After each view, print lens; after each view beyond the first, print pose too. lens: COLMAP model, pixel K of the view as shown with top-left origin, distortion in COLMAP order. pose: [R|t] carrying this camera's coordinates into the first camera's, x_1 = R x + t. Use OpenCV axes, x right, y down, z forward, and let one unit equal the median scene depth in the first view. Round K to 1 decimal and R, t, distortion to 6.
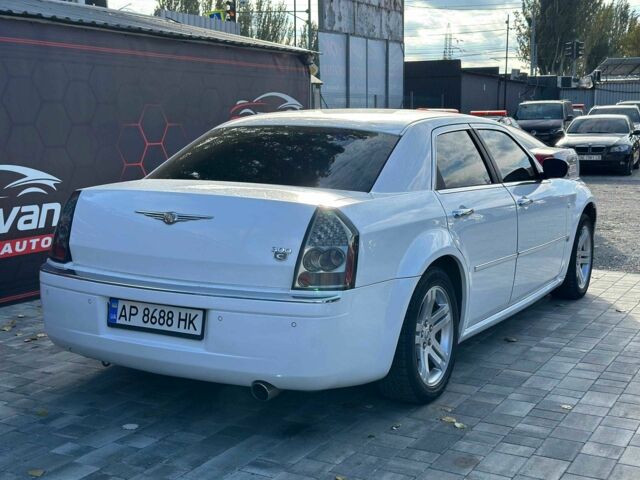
lens RADIAL K [[889.4, 0, 320.0], [0, 889.4, 240.0], [0, 0, 1]] dist [0.164996, -0.186307]
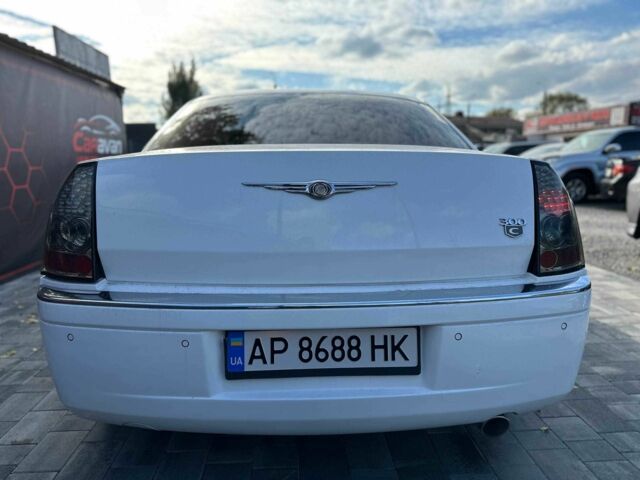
lens RADIAL K [[447.6, 0, 320.0], [0, 447.6, 240.0], [0, 0, 1]] dist [0.078156, -0.103483]
pose [[0.851516, -0.101515, 0.514407, -0.327969], [0.083905, 0.994817, 0.057429, -0.007036], [-0.517571, -0.005740, 0.855621, 0.714107]]
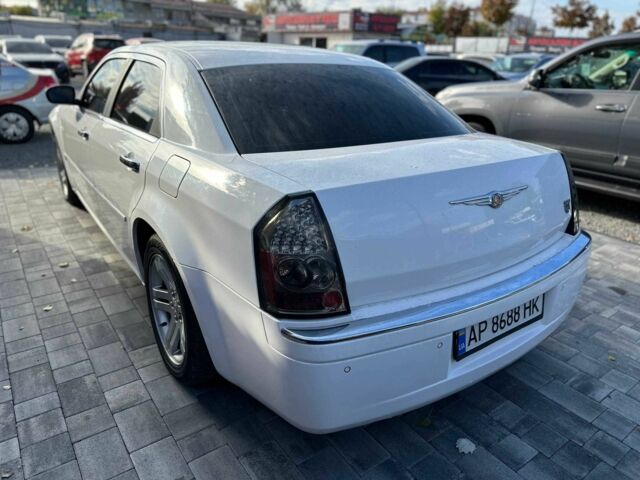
lens RADIAL K [[458.3, 0, 327.4], [0, 458.3, 240.8], [0, 0, 1]] dist [0.035583, -0.042459]
pose [[0.422850, -0.331485, 0.843395, -0.571500], [0.092269, 0.941607, 0.323825, -0.132649], [-0.901490, -0.059111, 0.428745, 0.938845]]
